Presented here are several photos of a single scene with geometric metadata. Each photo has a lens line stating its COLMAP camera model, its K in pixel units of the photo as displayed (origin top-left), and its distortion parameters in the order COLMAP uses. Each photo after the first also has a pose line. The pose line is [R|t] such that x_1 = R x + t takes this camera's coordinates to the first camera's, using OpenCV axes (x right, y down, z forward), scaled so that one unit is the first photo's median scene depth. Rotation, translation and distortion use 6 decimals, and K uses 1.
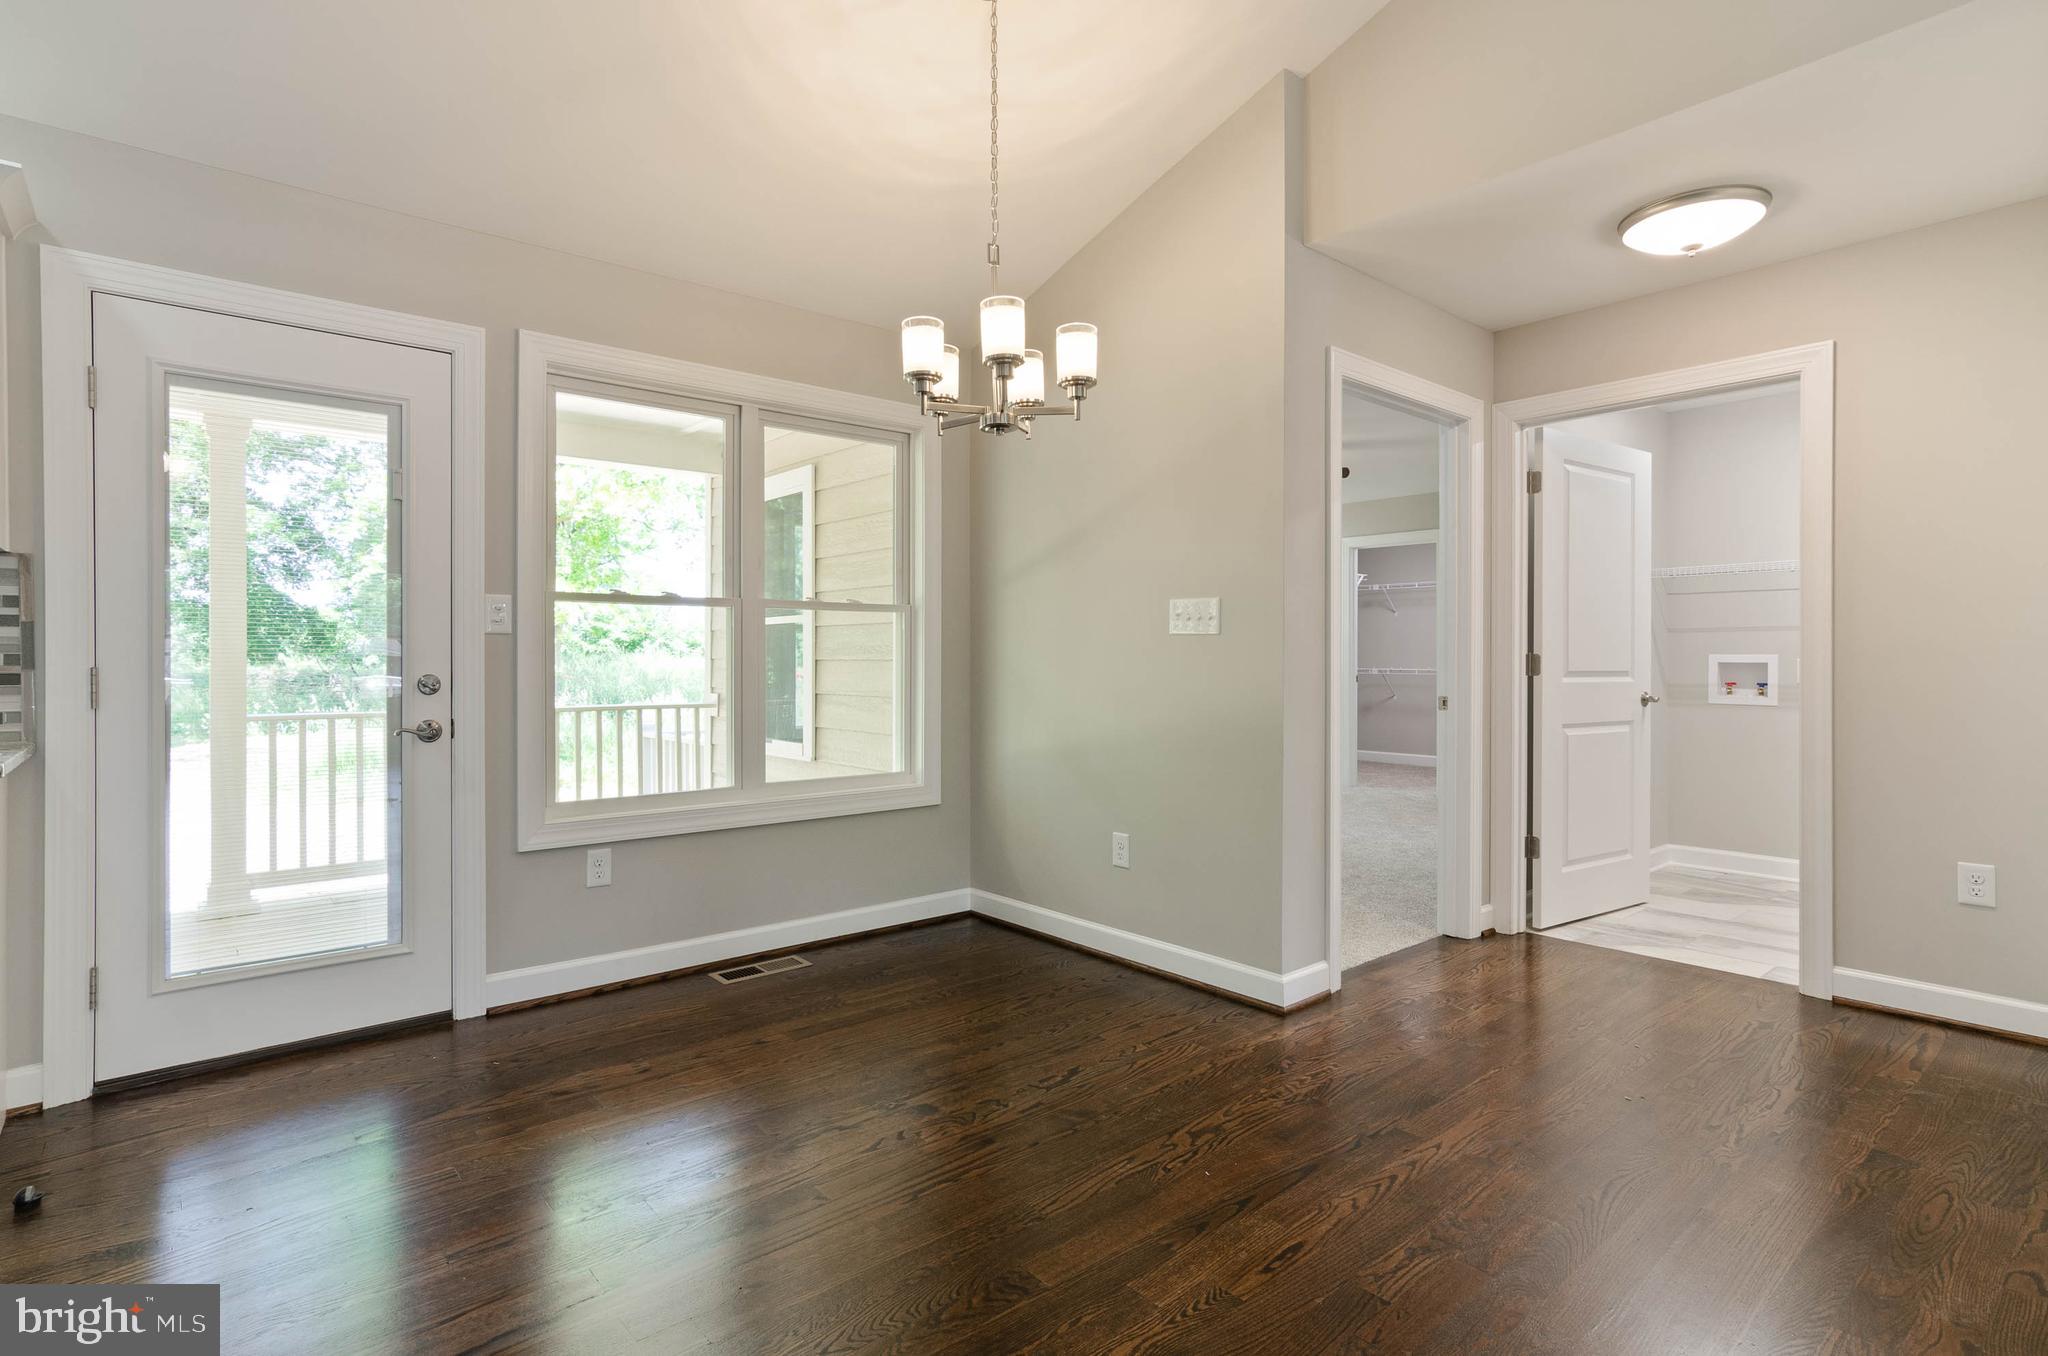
lens RADIAL K [[983.0, 0, 1011.1], [0, 983.0, 668.4], [0, 0, 1]] dist [-0.000089, 0.000513]
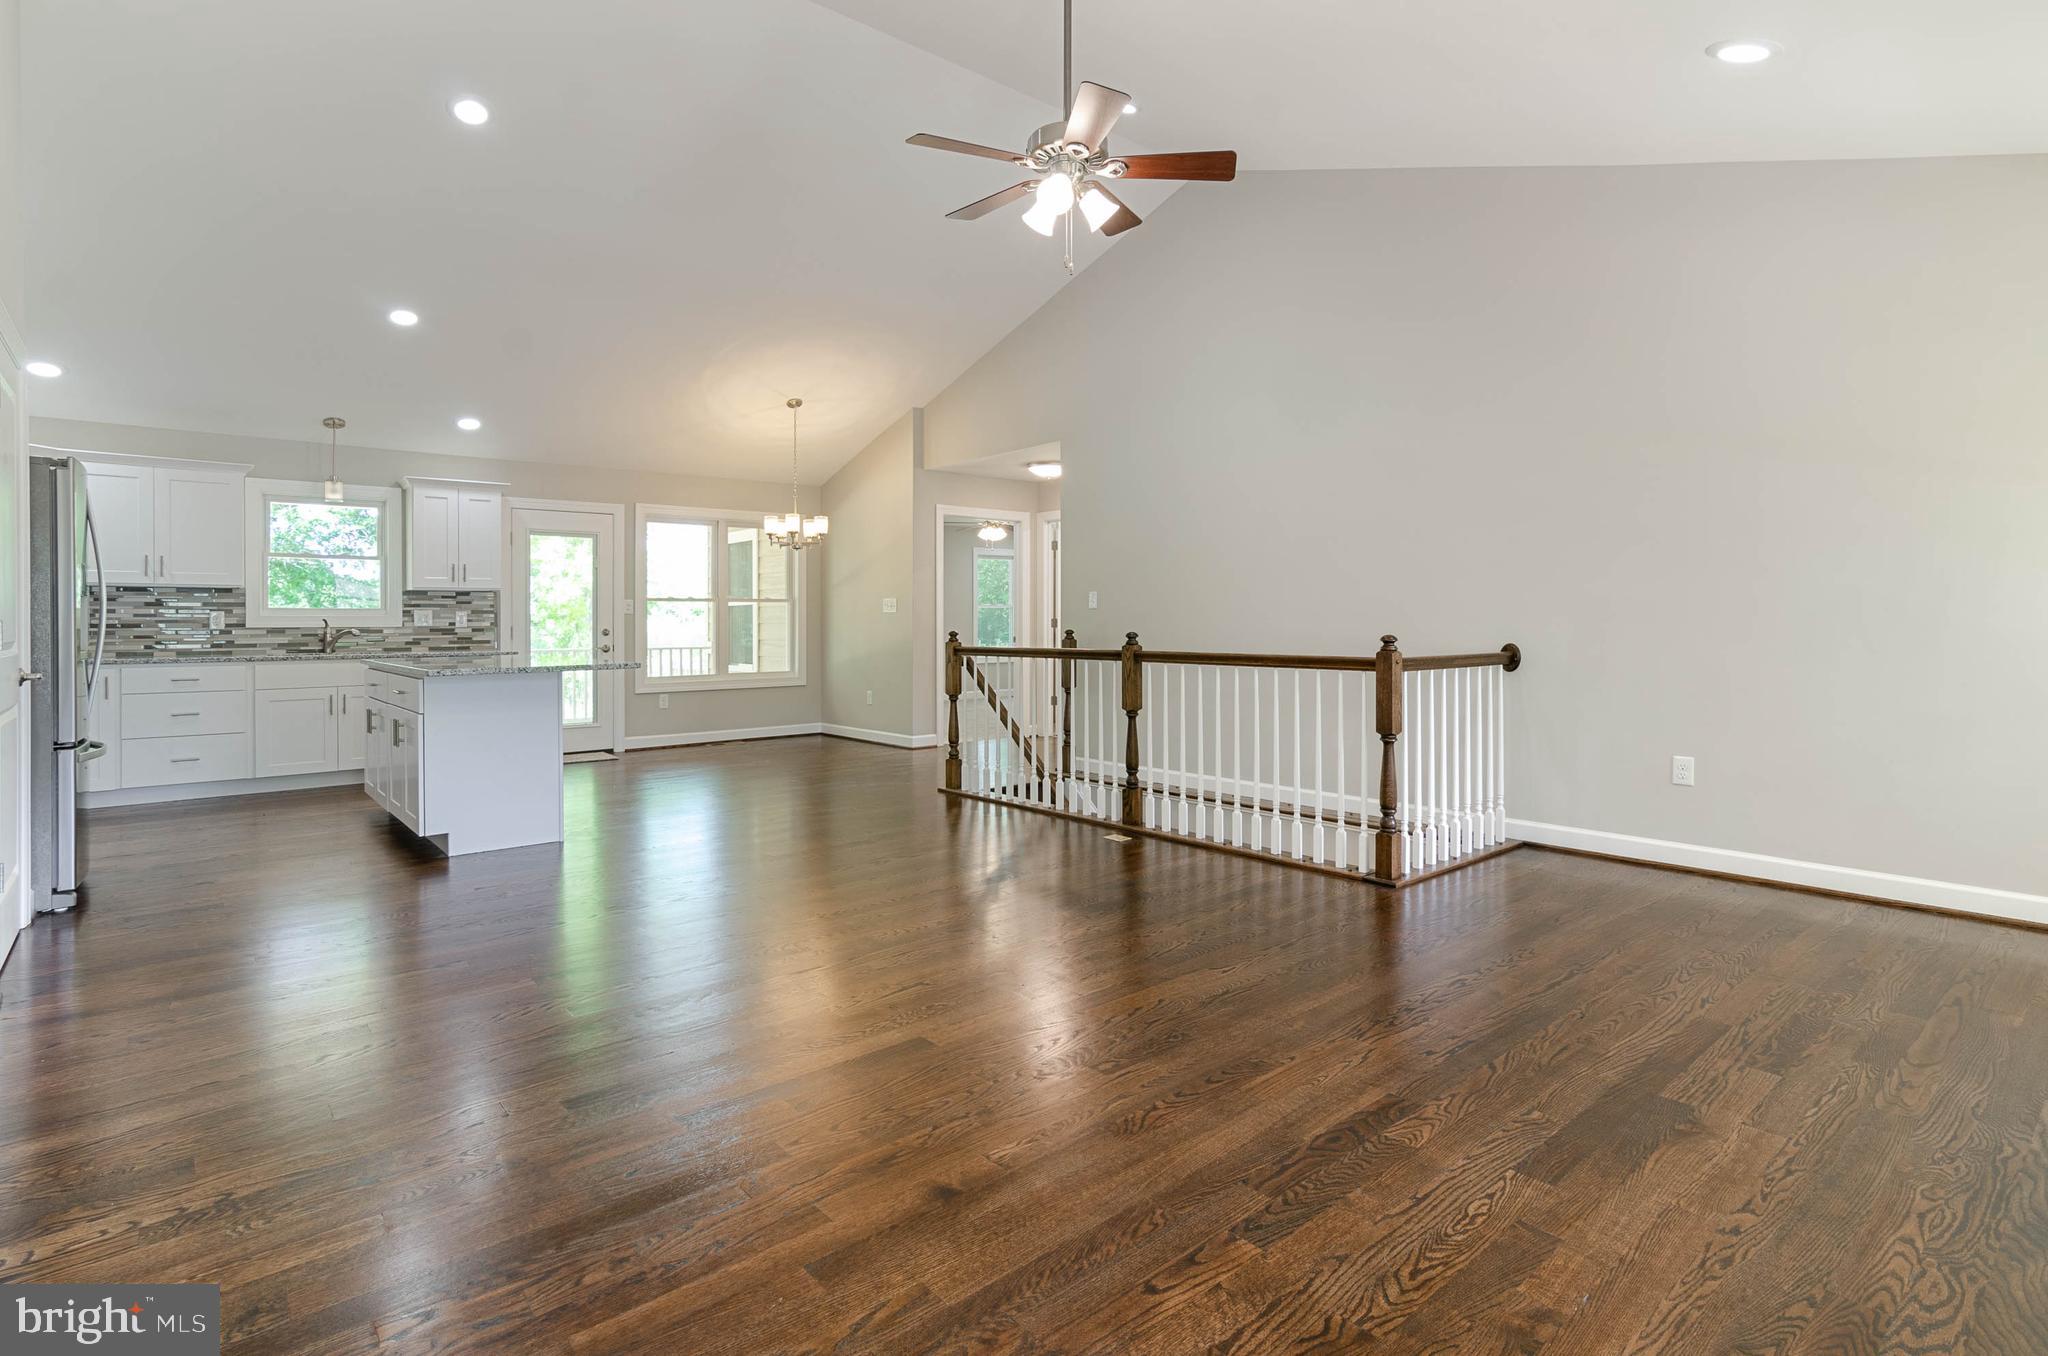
lens RADIAL K [[1005.5, 0, 1018.8], [0, 1005.5, 621.8], [0, 0, 1]] dist [0.000559, 0.001252]
pose [[0.999956, -0.005957, -0.007210, 0.594272], [0.005871, 0.999911, -0.011951, 0.026845], [0.007281, 0.011908, 0.999903, -1.814723]]
